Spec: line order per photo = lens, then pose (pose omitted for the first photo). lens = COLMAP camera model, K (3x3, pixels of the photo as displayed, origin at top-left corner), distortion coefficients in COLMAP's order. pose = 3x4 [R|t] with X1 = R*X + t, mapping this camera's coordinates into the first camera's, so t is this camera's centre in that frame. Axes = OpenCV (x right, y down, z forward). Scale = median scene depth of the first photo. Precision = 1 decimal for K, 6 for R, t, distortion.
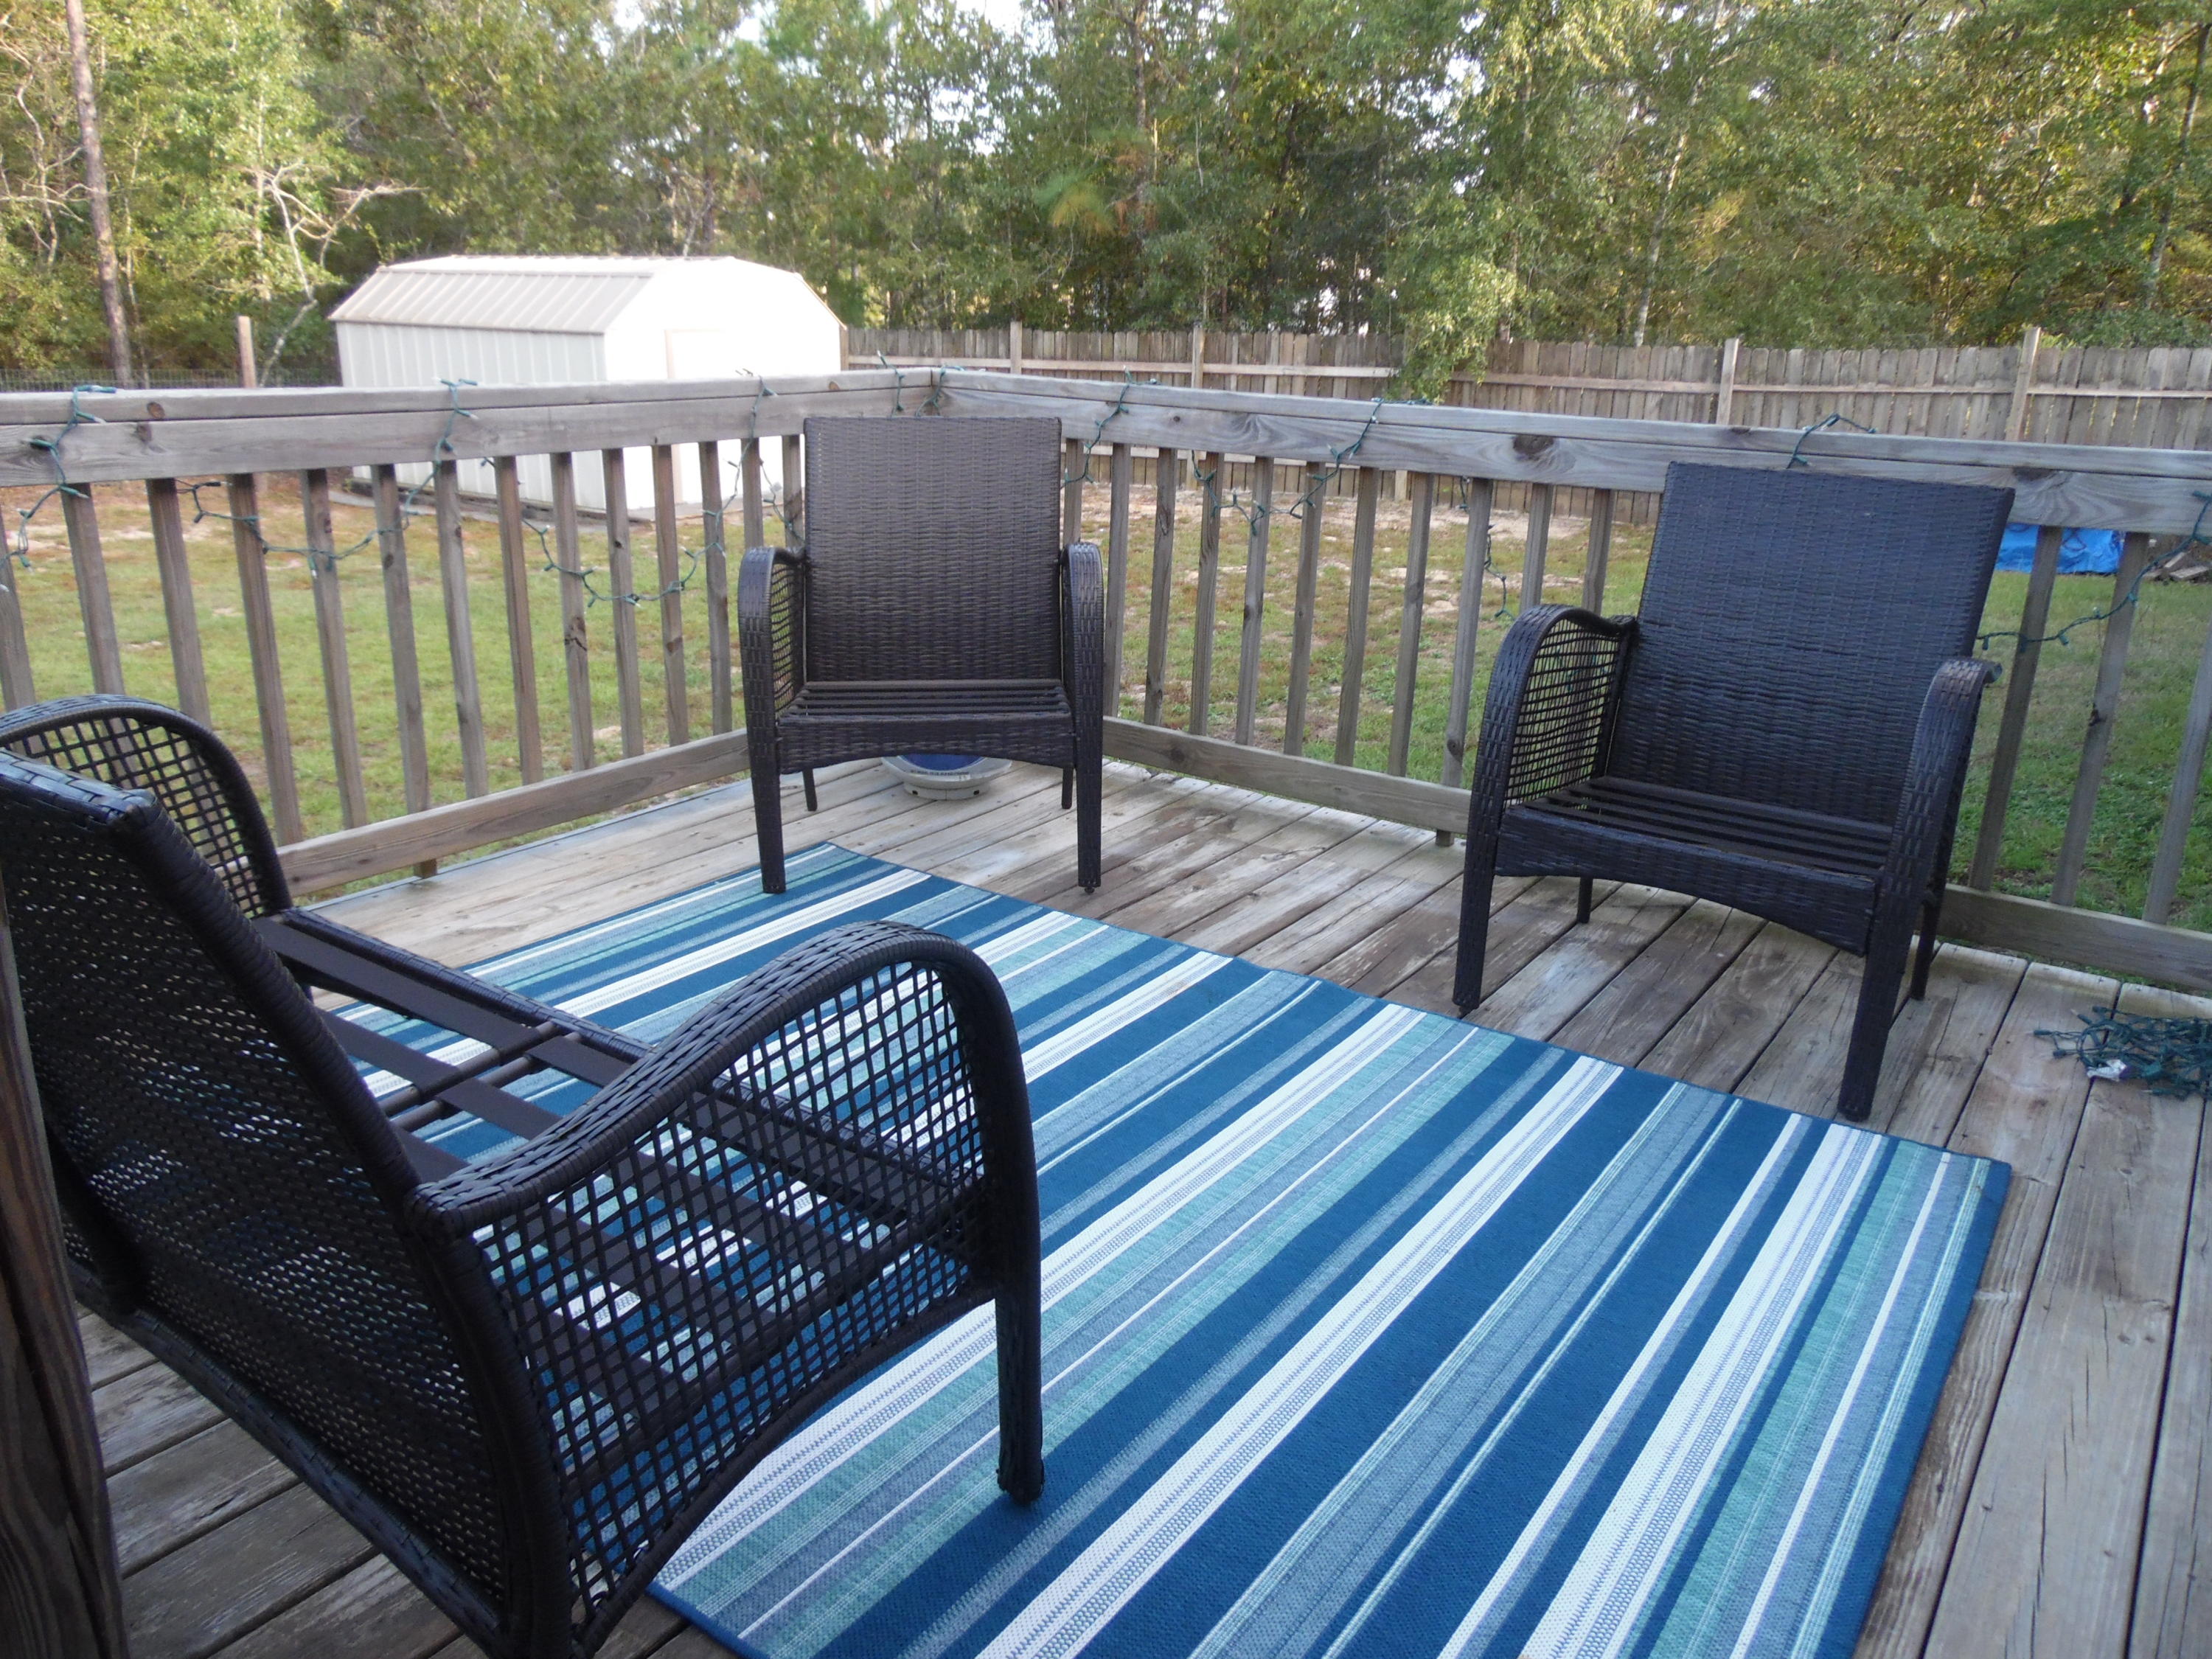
lens RADIAL K [[1641.3, 0, 1108.9], [0, 1641.3, 819.8], [0, 0, 1]] dist [-0.021246, 0.050579]
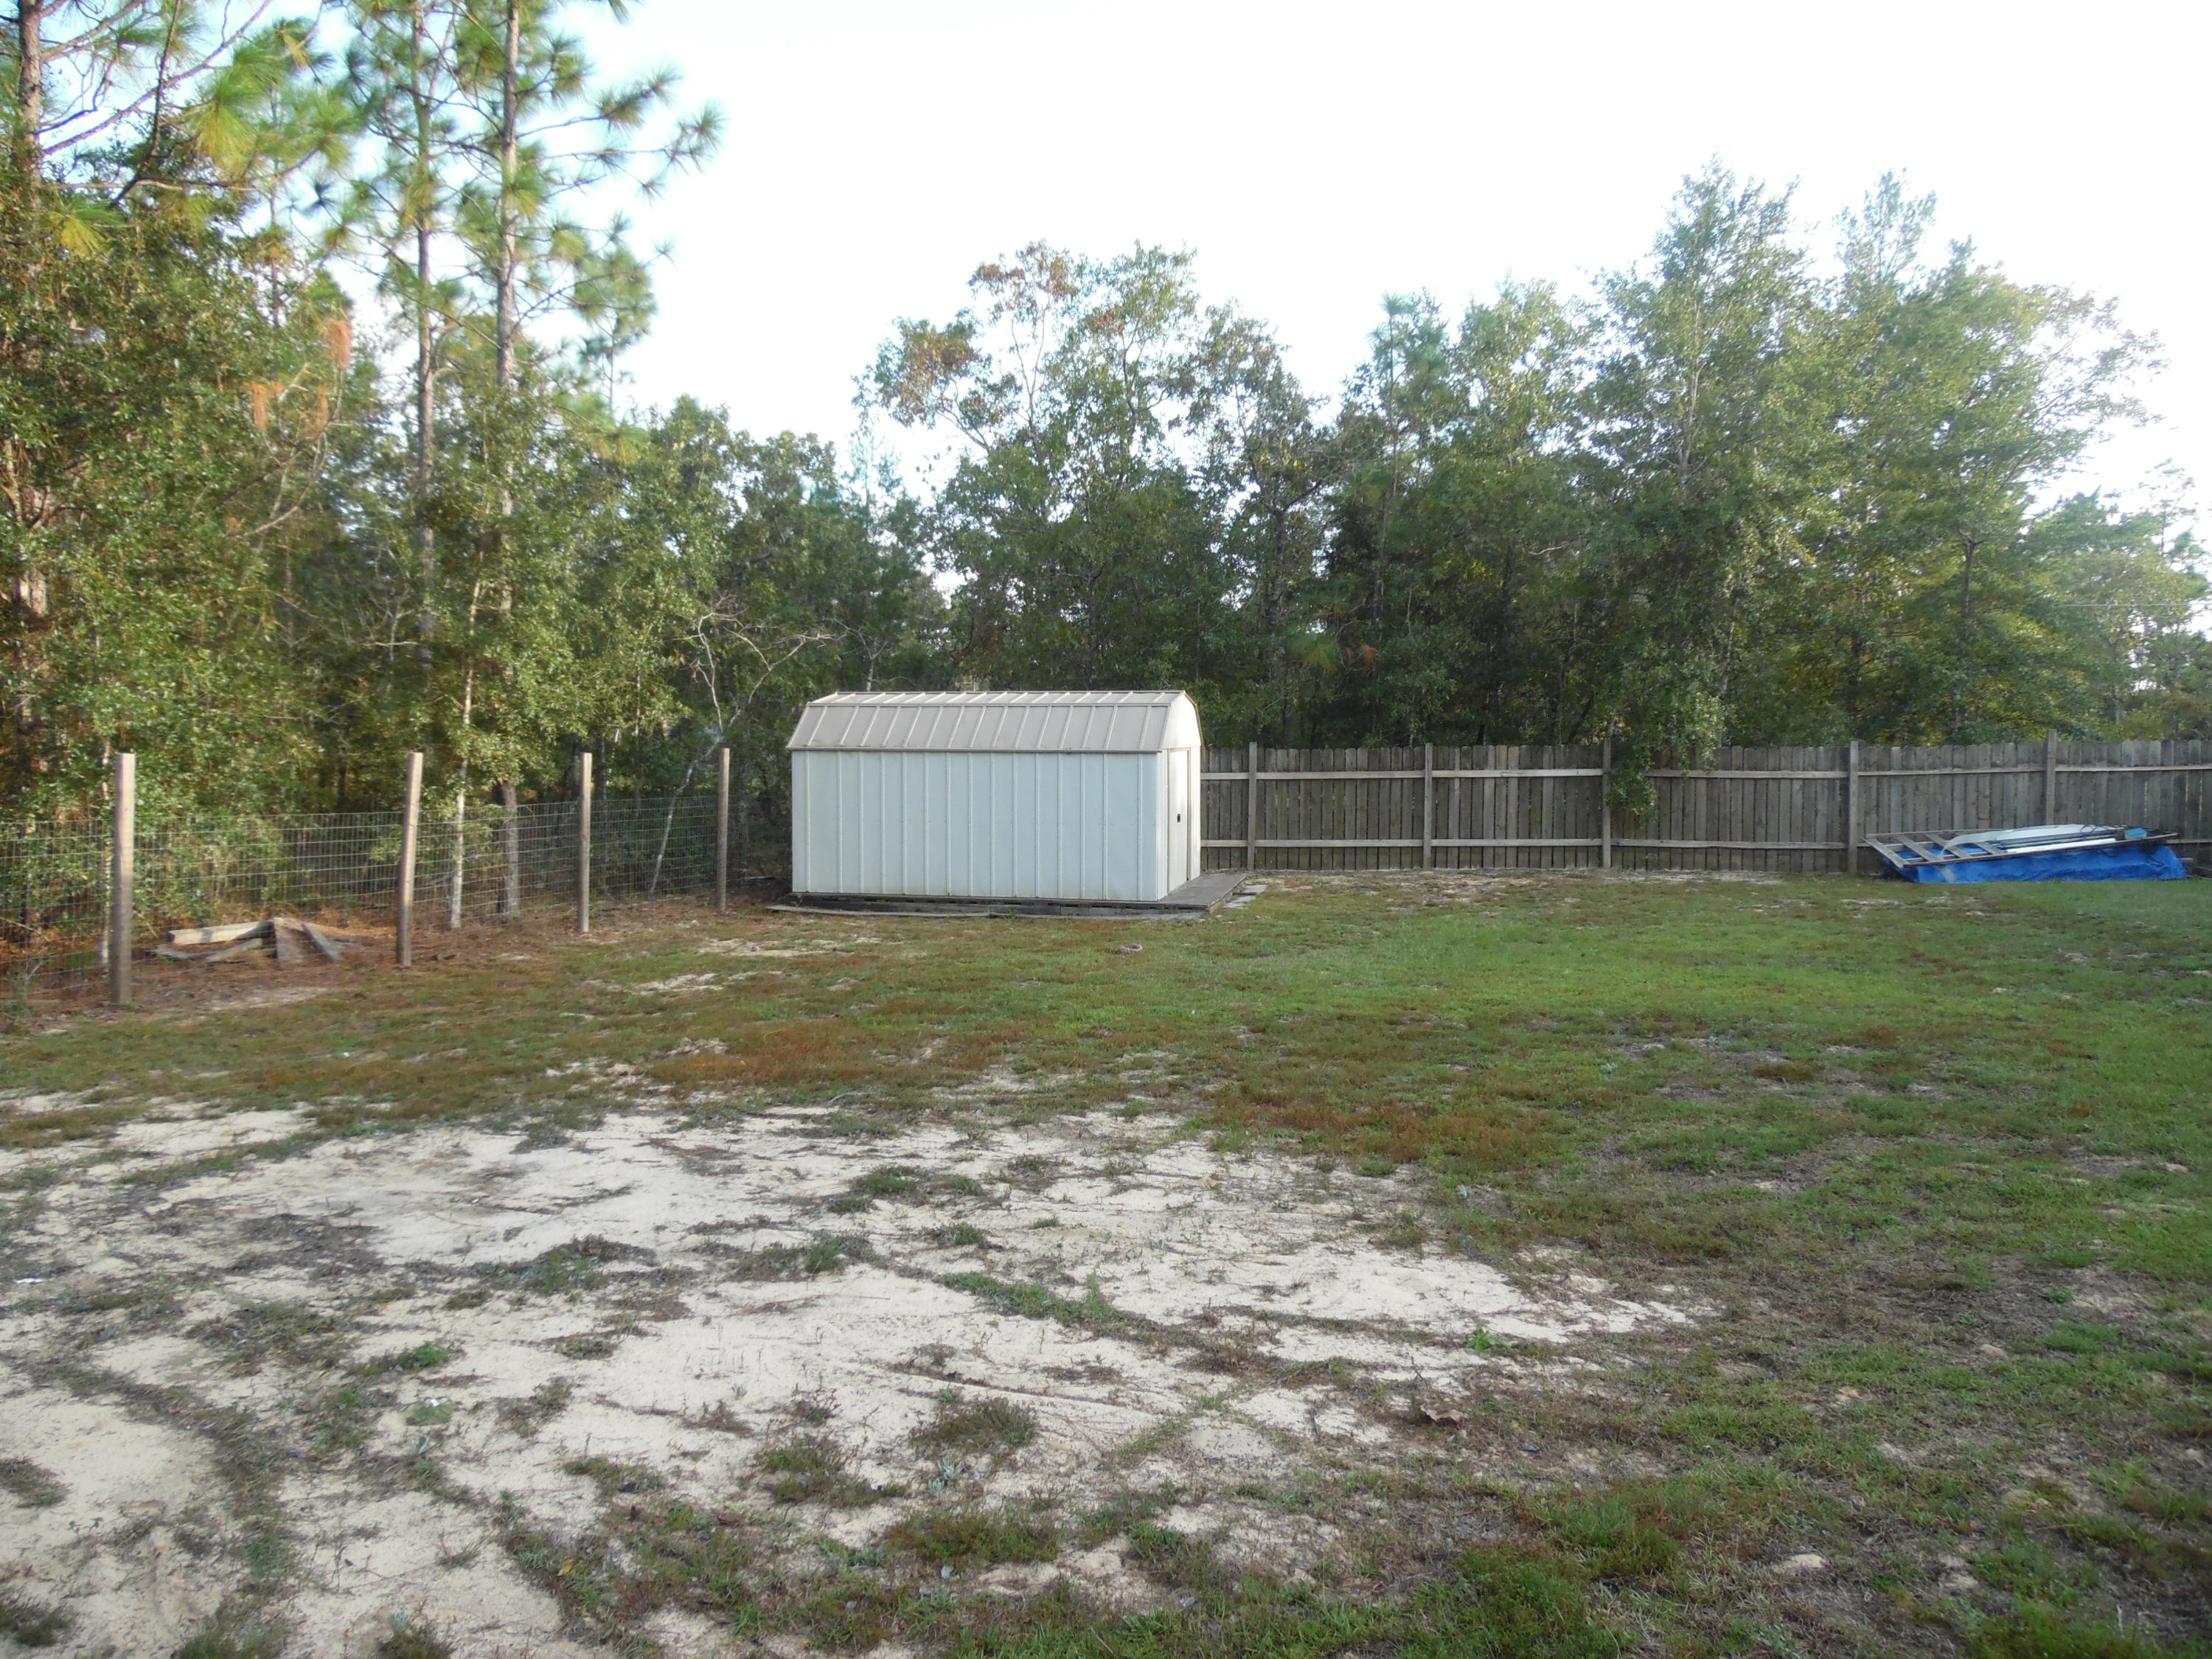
lens RADIAL K [[1649.7, 0, 1125.7], [0, 1649.7, 838.1], [0, 0, 1]] dist [-0.027547, 0.082618]
pose [[0.922719, -0.039570, 0.383437, -0.680310], [0.131471, 0.967380, -0.216544, 0.014564], [-0.362360, 0.250220, 0.897822, -0.035390]]
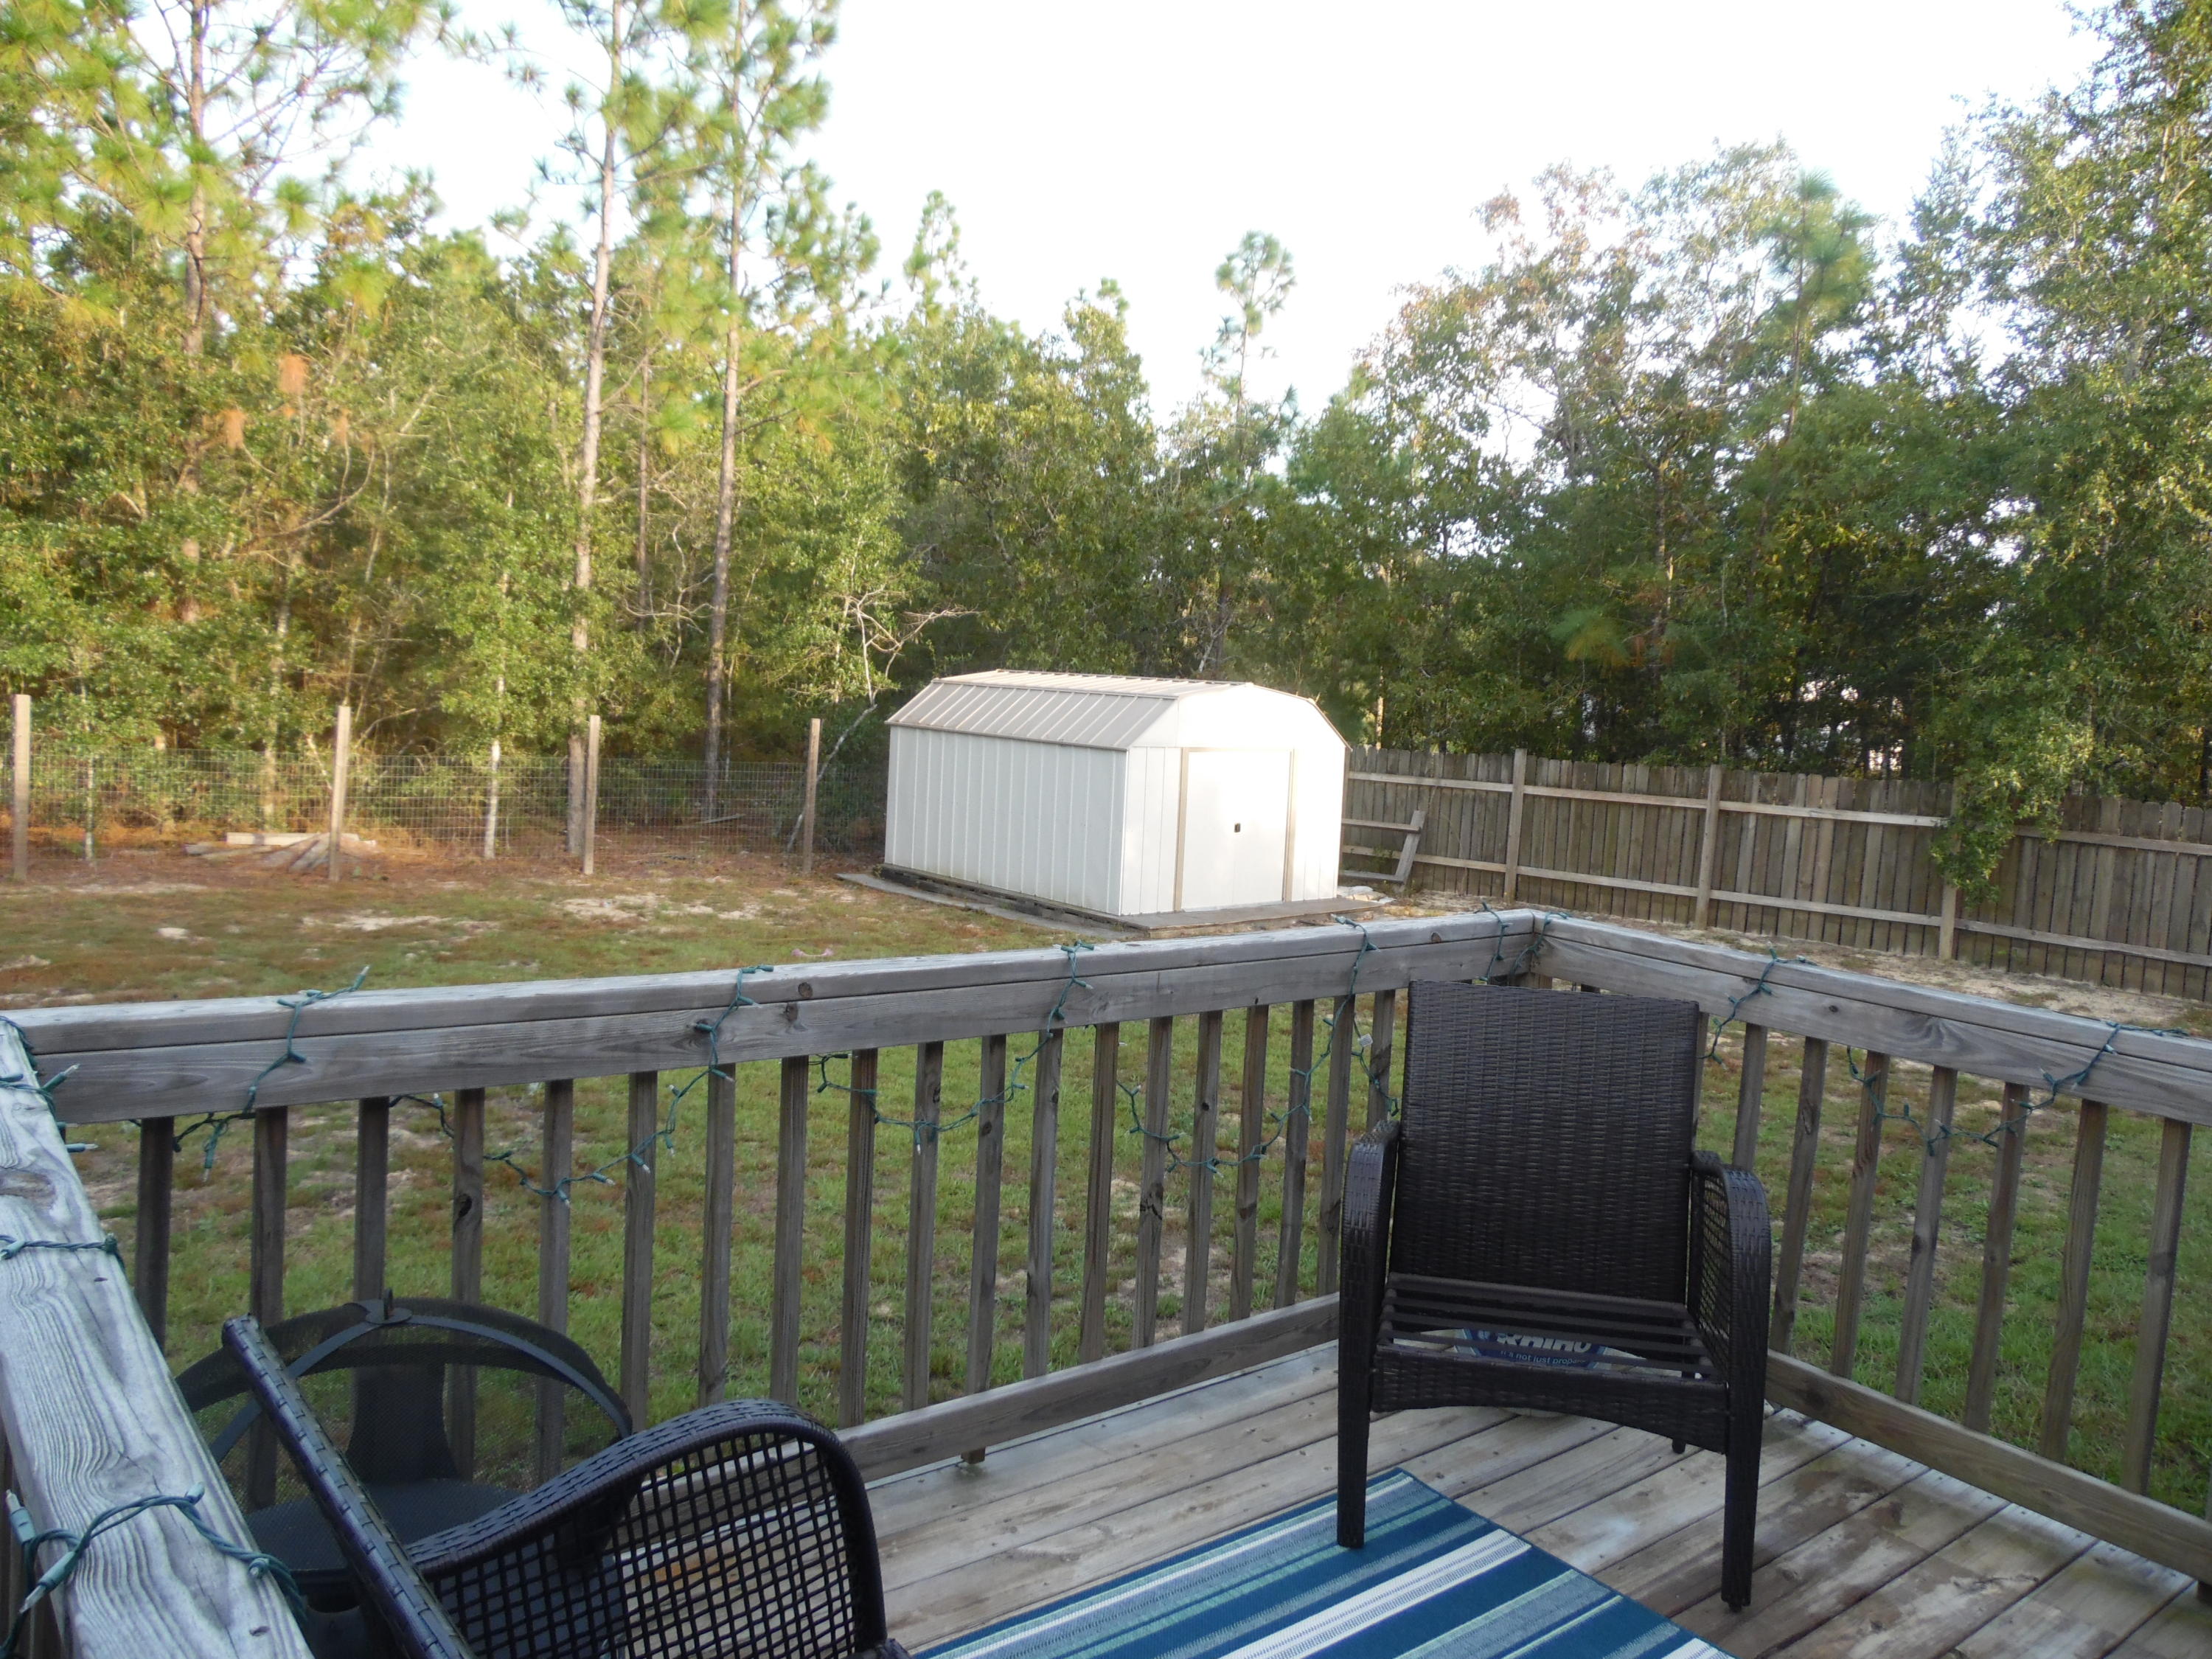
lens RADIAL K [[1649.7, 0, 1125.7], [0, 1649.7, 838.1], [0, 0, 1]] dist [-0.027547, 0.082618]
pose [[0.961895, 0.056849, -0.267444, -0.019012], [-0.113961, 0.972491, -0.203160, -0.023028], [0.248537, 0.225896, 0.941913, 0.012104]]
